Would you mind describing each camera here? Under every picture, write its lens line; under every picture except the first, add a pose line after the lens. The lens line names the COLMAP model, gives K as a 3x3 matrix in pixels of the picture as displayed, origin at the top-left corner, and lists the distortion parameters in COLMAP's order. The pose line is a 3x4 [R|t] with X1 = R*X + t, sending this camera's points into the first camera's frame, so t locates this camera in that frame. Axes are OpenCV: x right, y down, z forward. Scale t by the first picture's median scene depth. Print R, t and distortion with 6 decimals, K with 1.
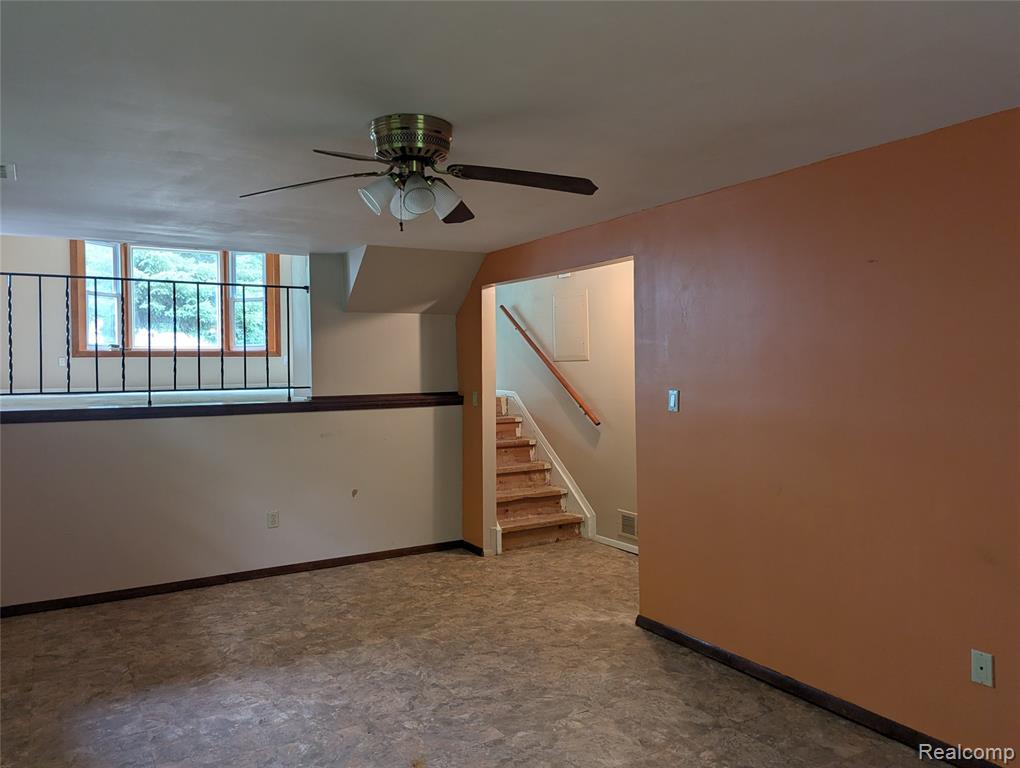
lens RADIAL K [[737.8, 0, 510.0], [0, 737.8, 384.0], [0, 0, 1]] dist [0.006747, 0.000348]
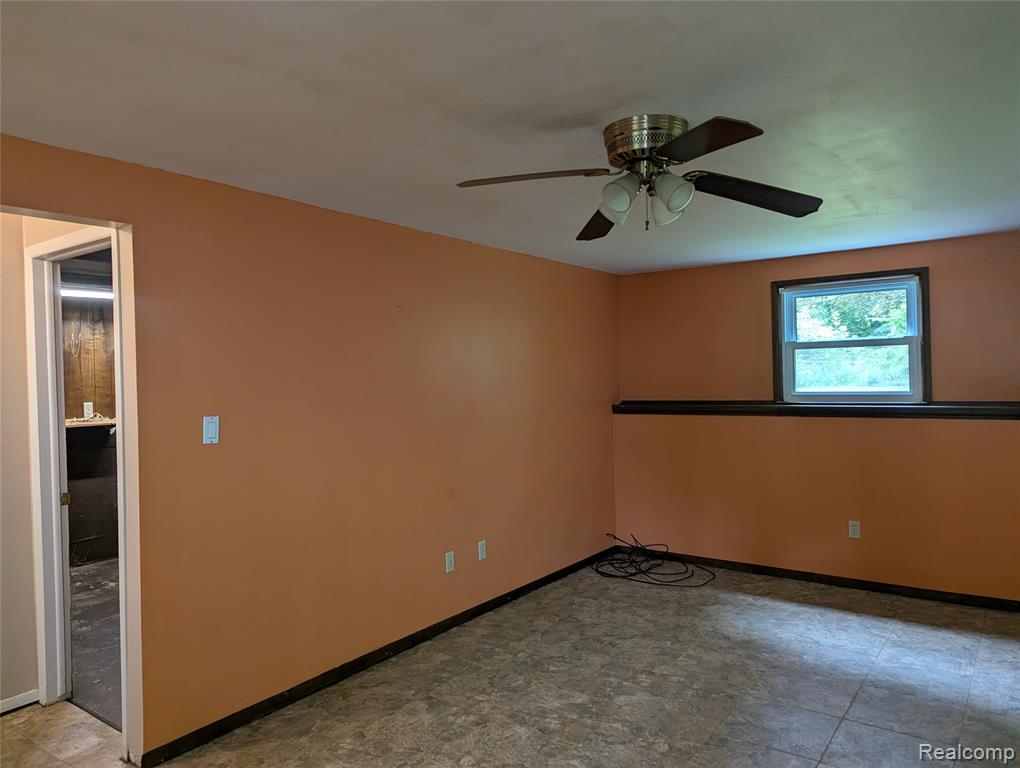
lens RADIAL K [[703.9, 0, 502.8], [0, 703.9, 383.4], [0, 0, 1]] dist [0.050569, -0.068003]
pose [[-0.383005, 0.010499, 0.923686, -0.732792], [0.048024, 0.998809, 0.008561, -0.022346], [-0.922497, 0.047638, -0.383054, 1.222494]]
